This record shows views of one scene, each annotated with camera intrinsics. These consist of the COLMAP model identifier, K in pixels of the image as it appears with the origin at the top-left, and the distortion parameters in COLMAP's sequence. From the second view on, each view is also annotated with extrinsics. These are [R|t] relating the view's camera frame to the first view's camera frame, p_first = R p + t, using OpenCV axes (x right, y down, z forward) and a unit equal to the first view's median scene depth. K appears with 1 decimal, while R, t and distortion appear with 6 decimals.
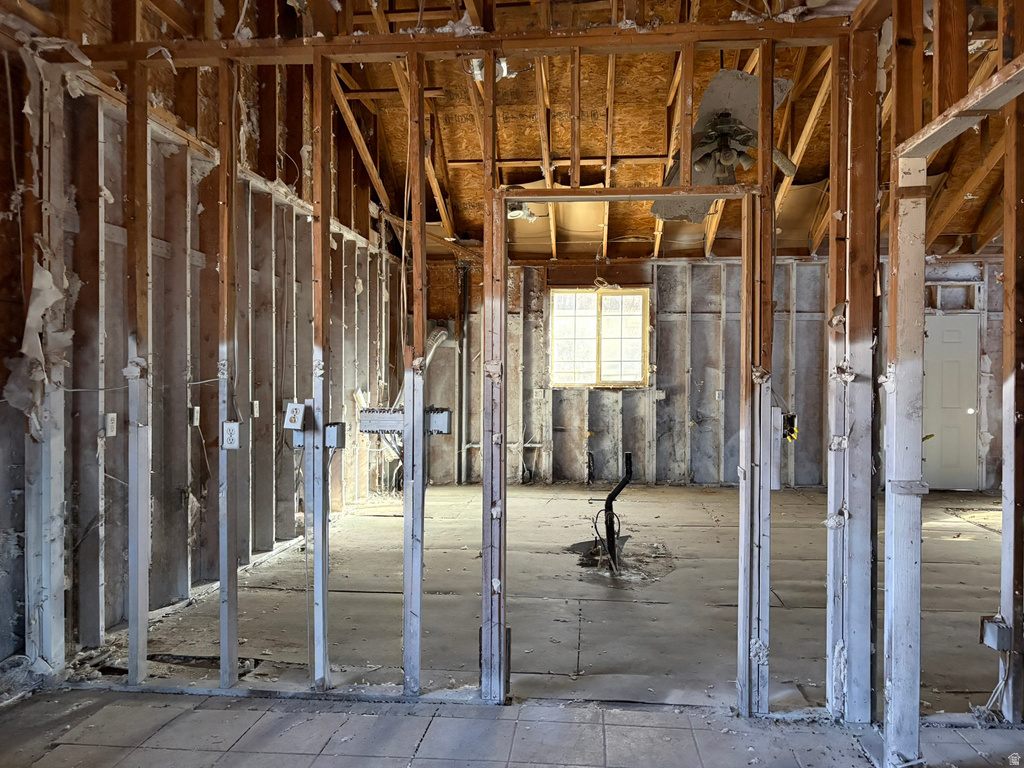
lens RADIAL K [[766.1, 0, 514.1], [0, 766.1, 385.3], [0, 0, 1]] dist [0.059499, -0.060707]
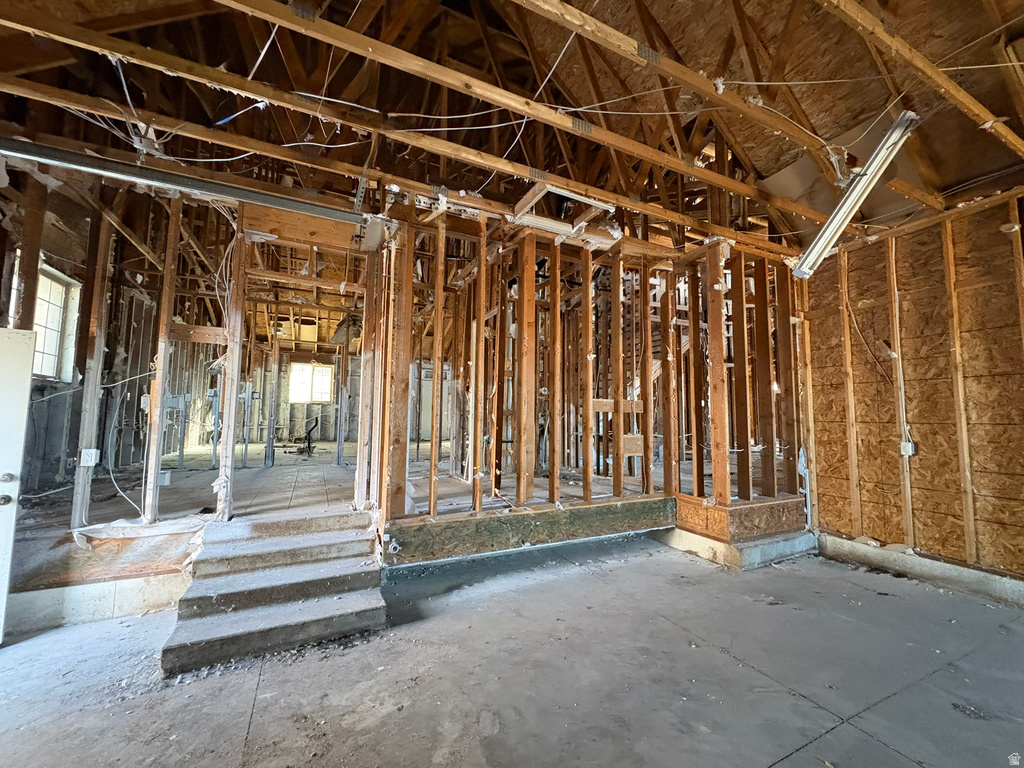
lens RADIAL K [[403.5, 0, 512.0], [0, 403.5, 384.0], [0, 0, 1]] dist [0.001949, 0.000207]
pose [[0.852139, 0.046707, 0.521226, -0.021620], [-0.000252, 0.996046, -0.088844, 0.058890], [-0.523315, 0.075576, 0.848781, -0.479591]]
